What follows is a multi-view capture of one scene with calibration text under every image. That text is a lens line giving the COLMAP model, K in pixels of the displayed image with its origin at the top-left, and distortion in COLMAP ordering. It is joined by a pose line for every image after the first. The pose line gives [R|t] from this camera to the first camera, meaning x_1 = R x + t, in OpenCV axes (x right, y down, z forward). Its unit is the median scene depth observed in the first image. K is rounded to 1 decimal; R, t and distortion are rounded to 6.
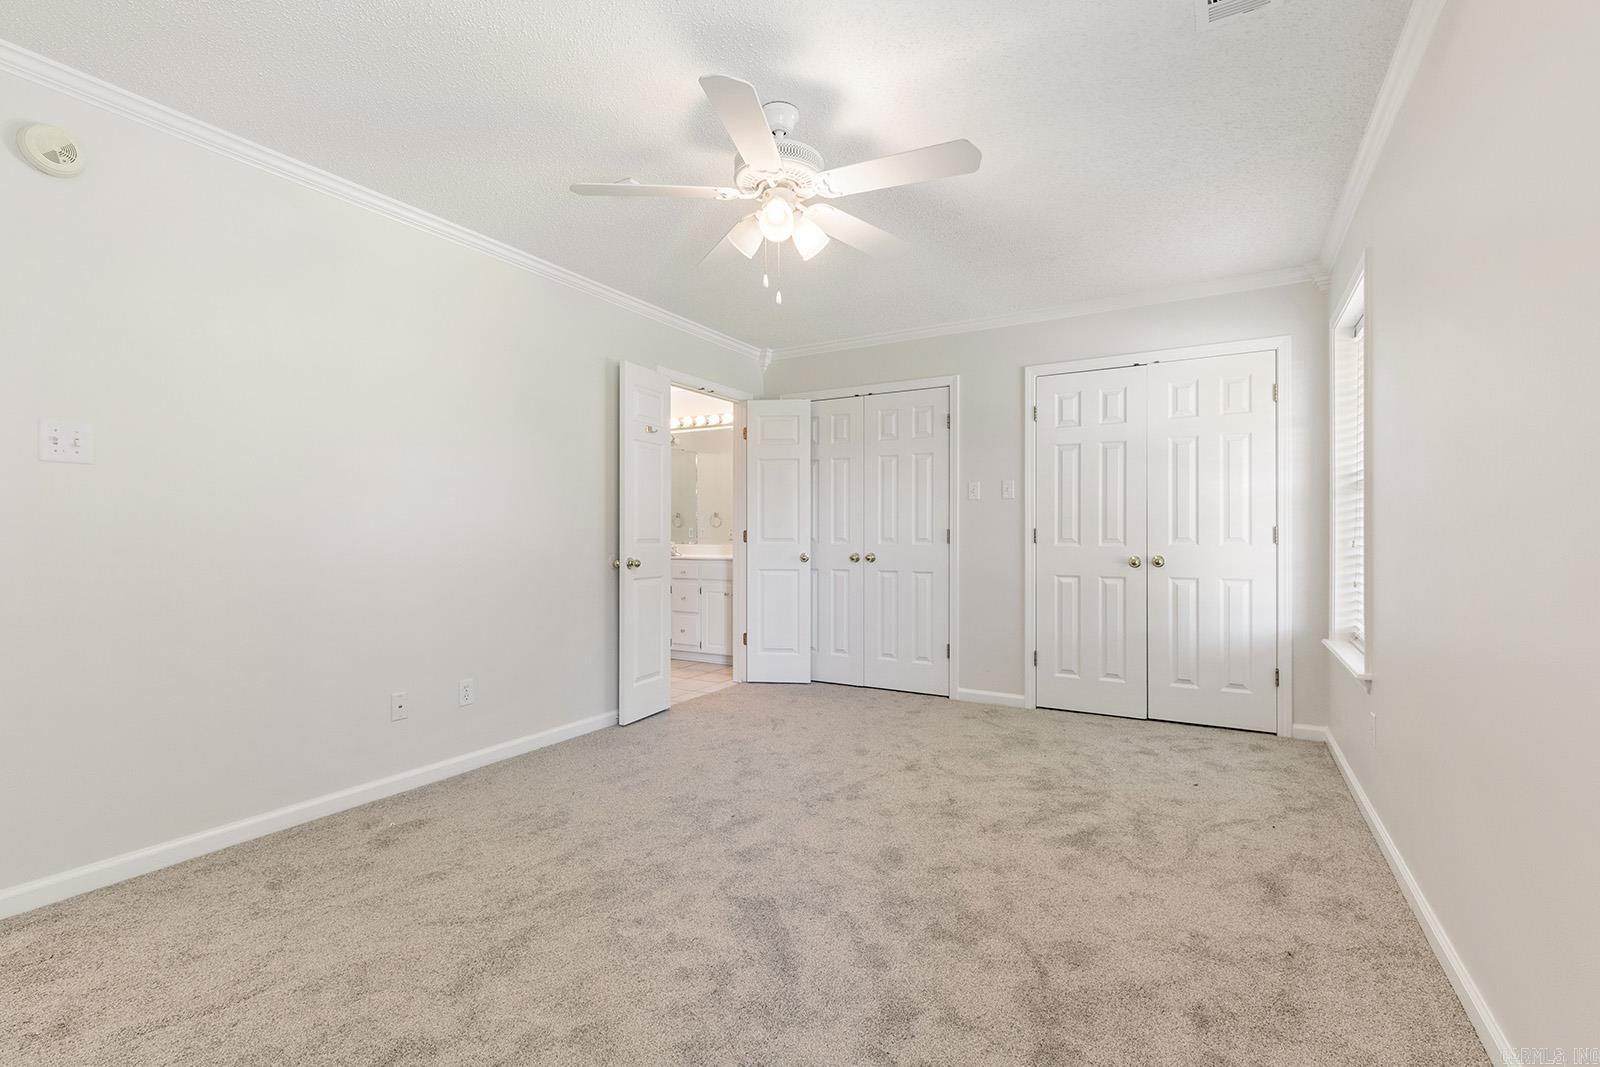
lens RADIAL K [[722.4, 0, 800.0], [0, 722.4, 533.5], [0, 0, 1]] dist [0.002397, 0.000064]
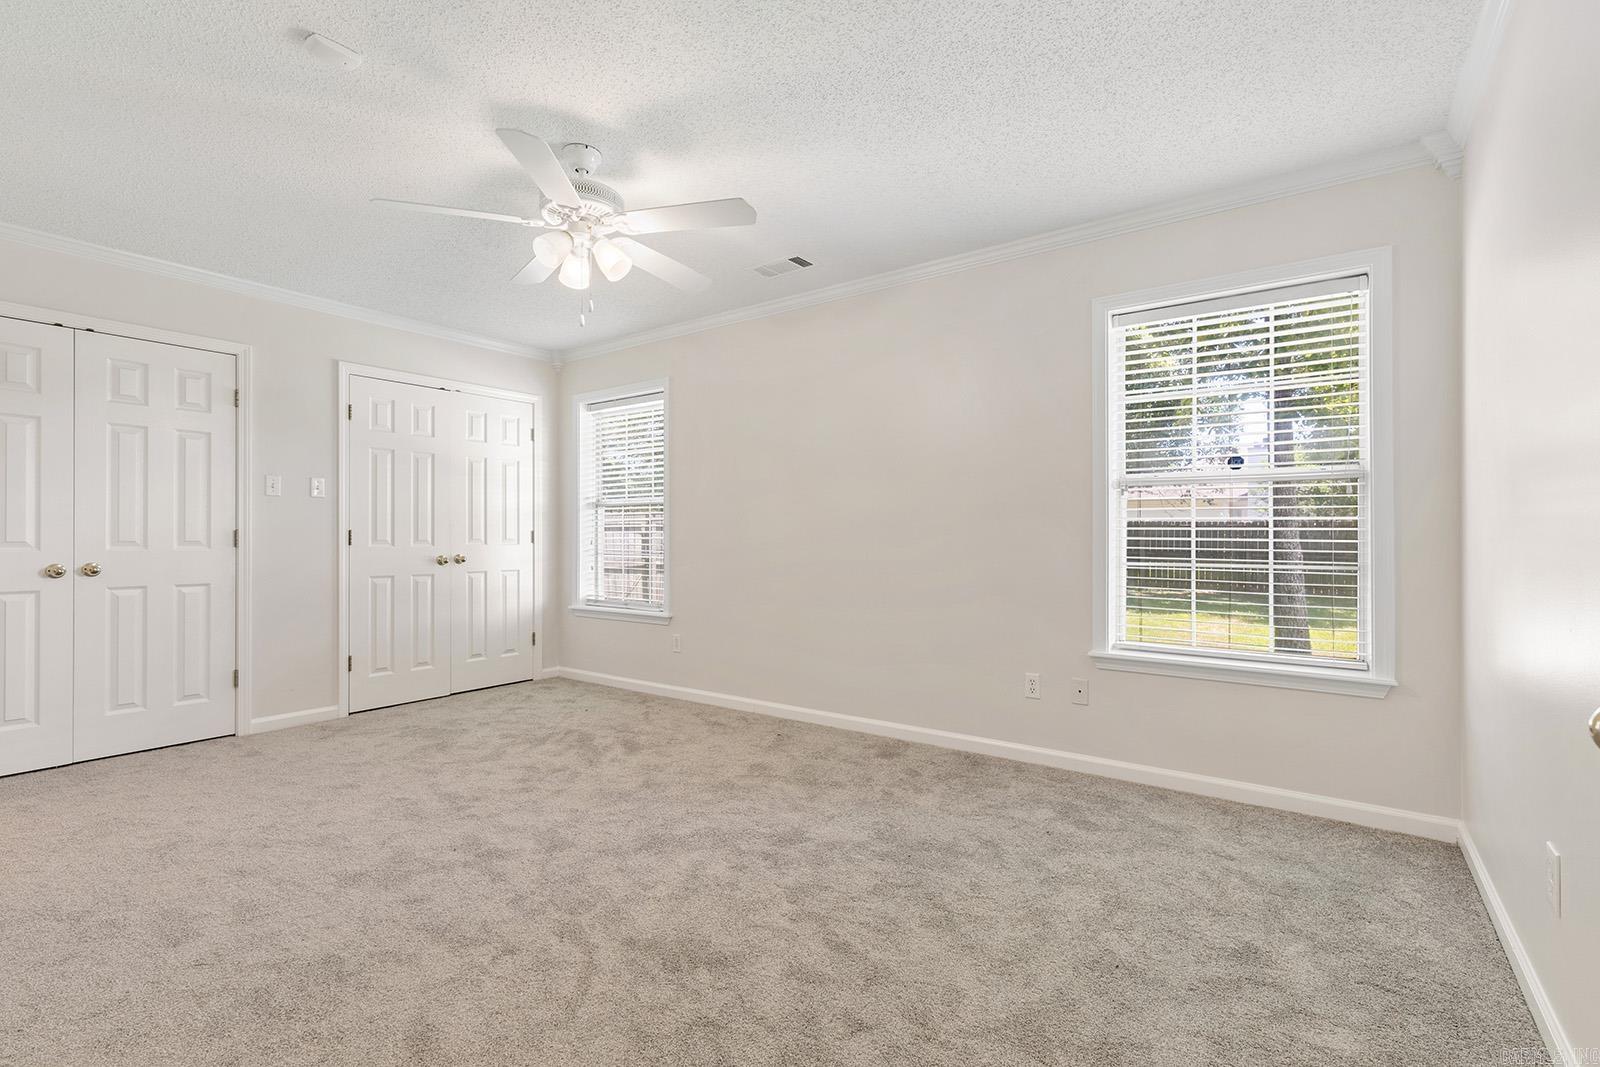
lens RADIAL K [[733.2, 0, 796.7], [0, 733.2, 539.3], [0, 0, 1]] dist [0.000540, -0.000365]
pose [[0.093801, -0.002073, 0.995589, -0.708438], [-0.002286, 0.999995, 0.002298, 0.001952], [-0.995588, -0.002492, 0.093796, 0.364004]]
